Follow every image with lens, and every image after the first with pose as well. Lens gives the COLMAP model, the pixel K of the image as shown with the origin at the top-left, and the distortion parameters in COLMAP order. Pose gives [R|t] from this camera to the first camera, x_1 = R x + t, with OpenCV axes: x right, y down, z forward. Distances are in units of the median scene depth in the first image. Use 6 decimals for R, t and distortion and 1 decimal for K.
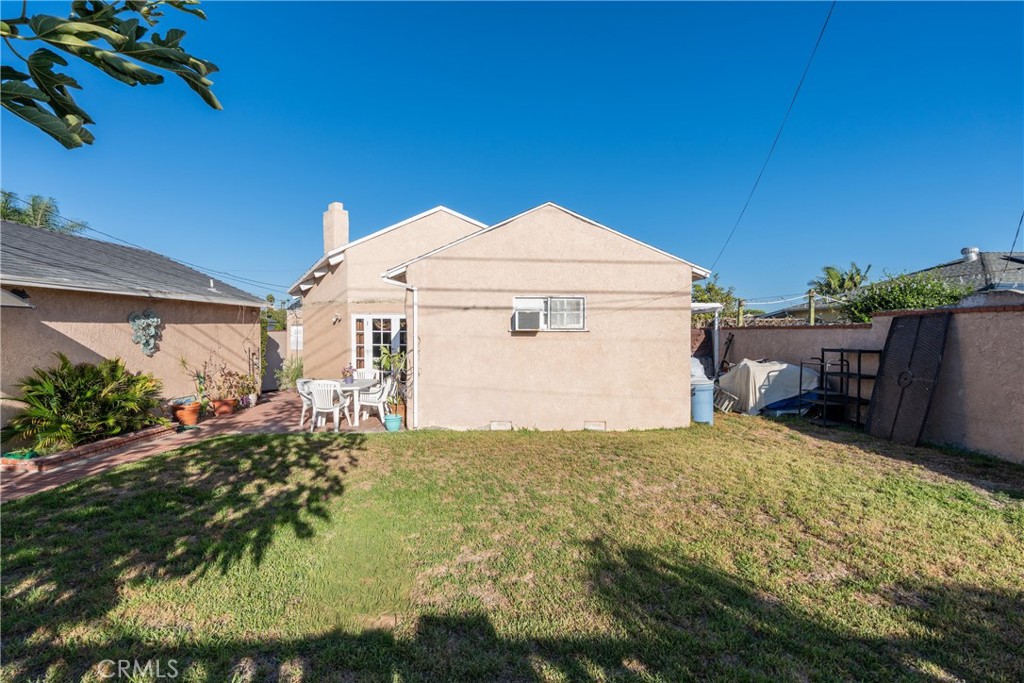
lens RADIAL K [[456.4, 0, 512.0], [0, 456.4, 341.5], [0, 0, 1]] dist [-0.000914, -0.000066]
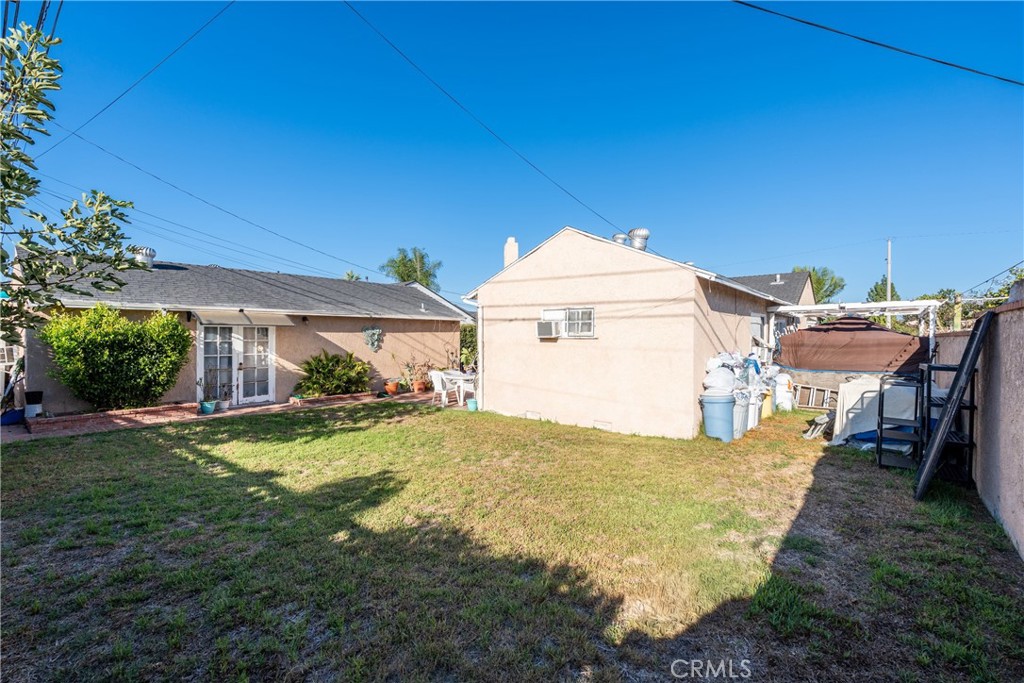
lens RADIAL K [[456.4, 0, 512.0], [0, 456.4, 341.5], [0, 0, 1]] dist [-0.000914, -0.000066]
pose [[0.762919, 0.008741, -0.646435, 0.720797], [-0.016568, 0.999845, -0.006033, -0.005094], [0.646282, 0.015312, 0.762945, 0.030090]]
